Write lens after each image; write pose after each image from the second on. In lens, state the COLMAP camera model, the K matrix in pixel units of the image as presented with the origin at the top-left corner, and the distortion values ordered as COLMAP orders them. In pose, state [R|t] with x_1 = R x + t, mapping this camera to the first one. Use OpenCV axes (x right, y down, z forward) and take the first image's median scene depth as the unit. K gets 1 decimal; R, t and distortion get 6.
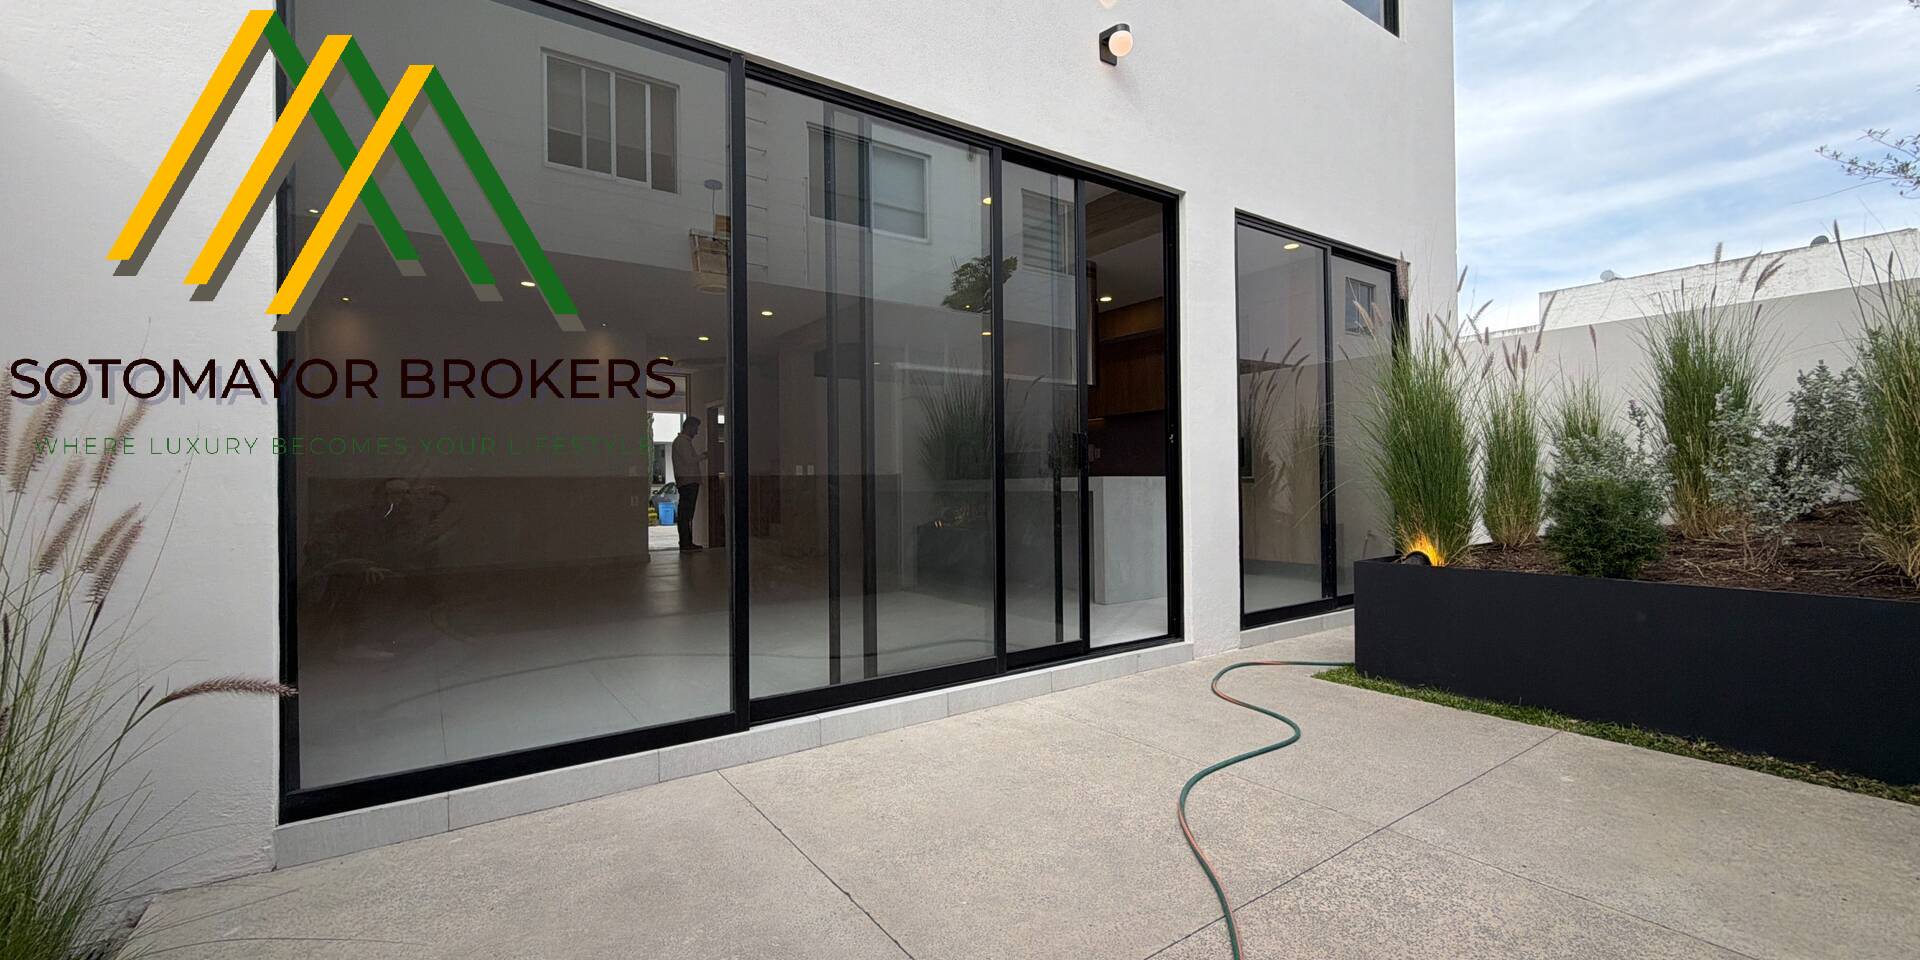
lens RADIAL K [[767.7, 0, 958.4], [0, 767.7, 483.4], [0, 0, 1]] dist [0.001310, -0.000166]
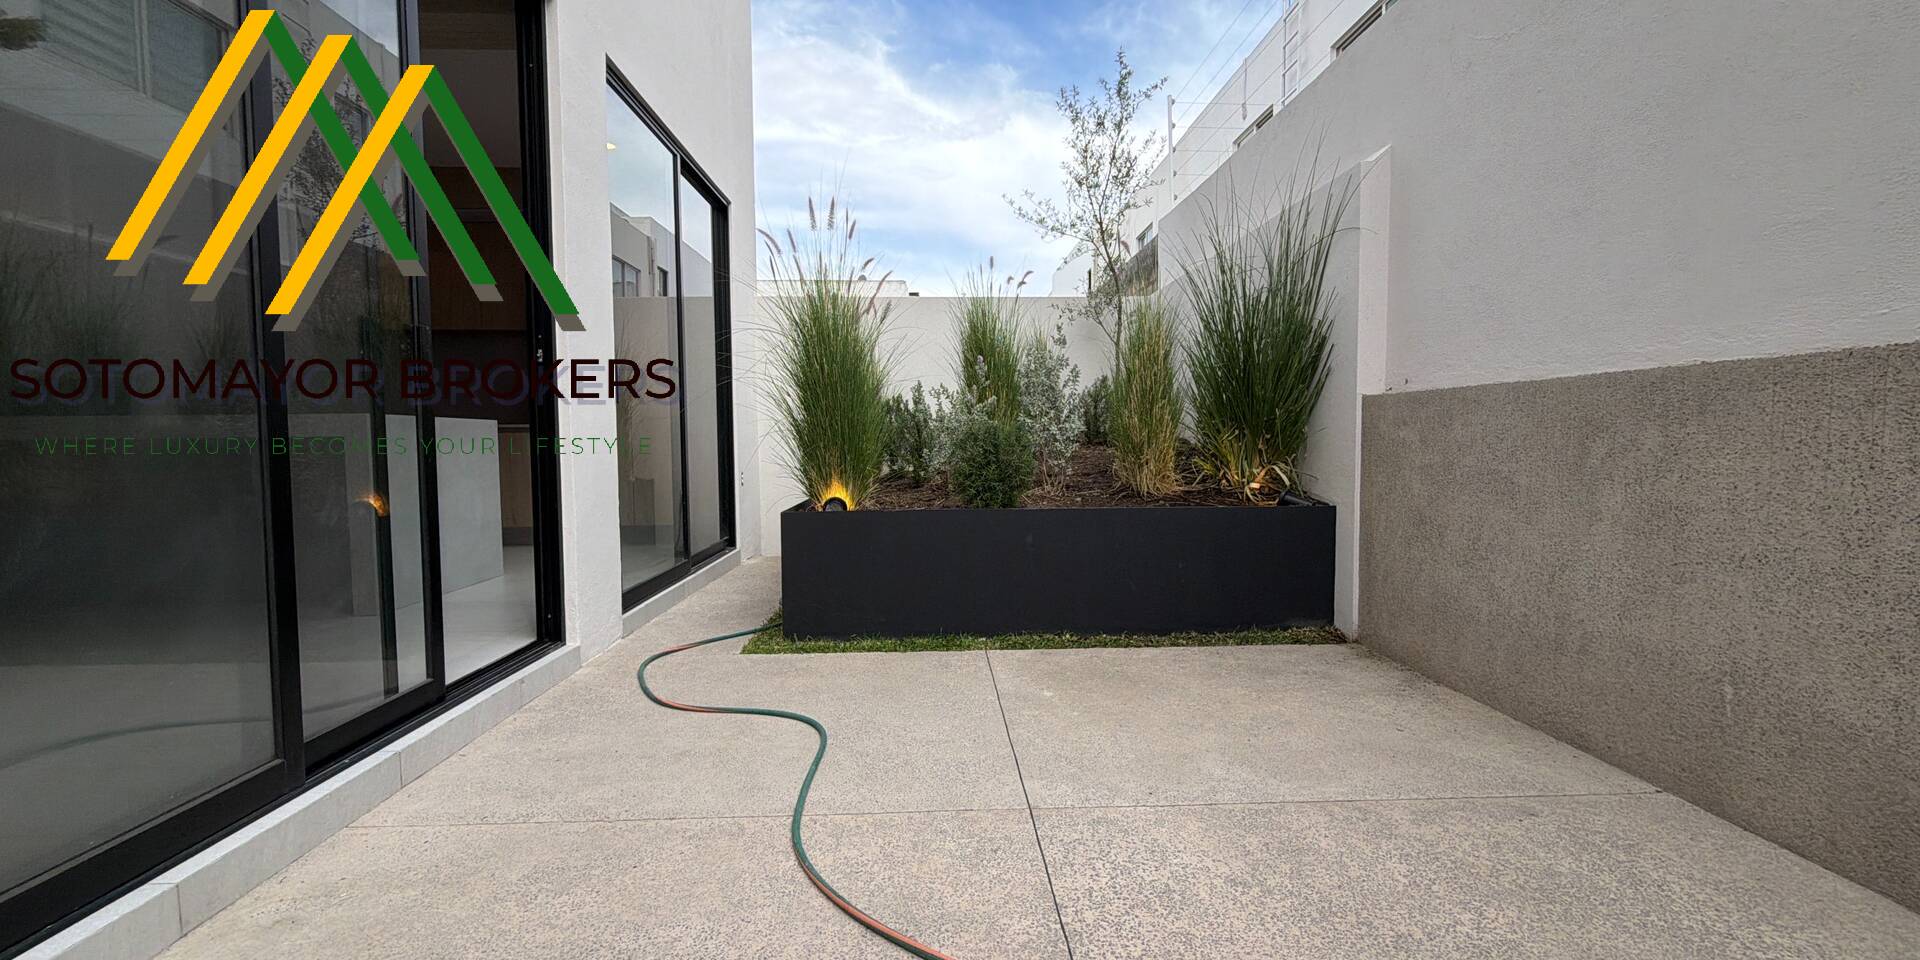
lens RADIAL K [[767.7, 0, 960.6], [0, 767.7, 470.6], [0, 0, 1]] dist [0.001310, -0.000166]
pose [[0.536967, -0.025771, 0.843209, -0.143314], [-0.001530, 0.999502, 0.031523, 0.030884], [-0.843602, -0.018217, 0.536660, 0.433029]]
